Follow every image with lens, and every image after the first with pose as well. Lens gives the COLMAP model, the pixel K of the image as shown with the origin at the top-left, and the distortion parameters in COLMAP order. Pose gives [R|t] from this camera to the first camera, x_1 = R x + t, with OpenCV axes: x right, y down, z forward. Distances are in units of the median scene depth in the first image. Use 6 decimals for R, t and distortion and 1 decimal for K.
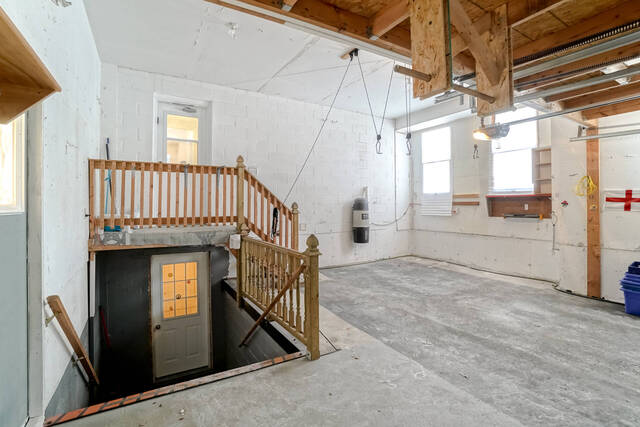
lens RADIAL K [[290.1, 0, 315.2], [0, 290.1, 208.3], [0, 0, 1]] dist [-0.050262, 0.020261]
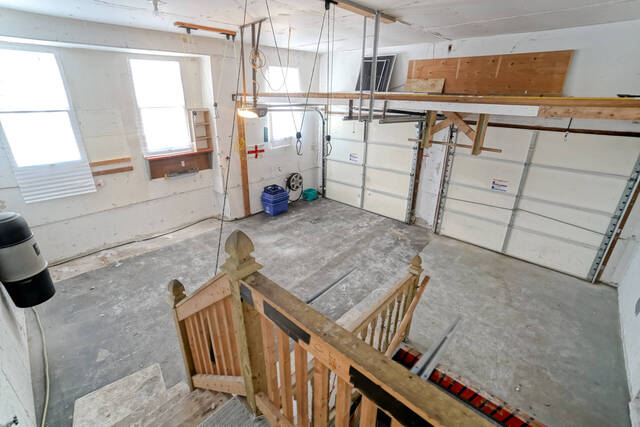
lens RADIAL K [[290.1, 0, 315.2], [0, 290.1, 208.3], [0, 0, 1]] dist [-0.050262, 0.020261]
pose [[-0.257824, -0.352570, 0.899567, -0.527117], [0.010571, 0.929959, 0.367511, -0.304864], [-0.966134, 0.104263, -0.236038, 1.007369]]
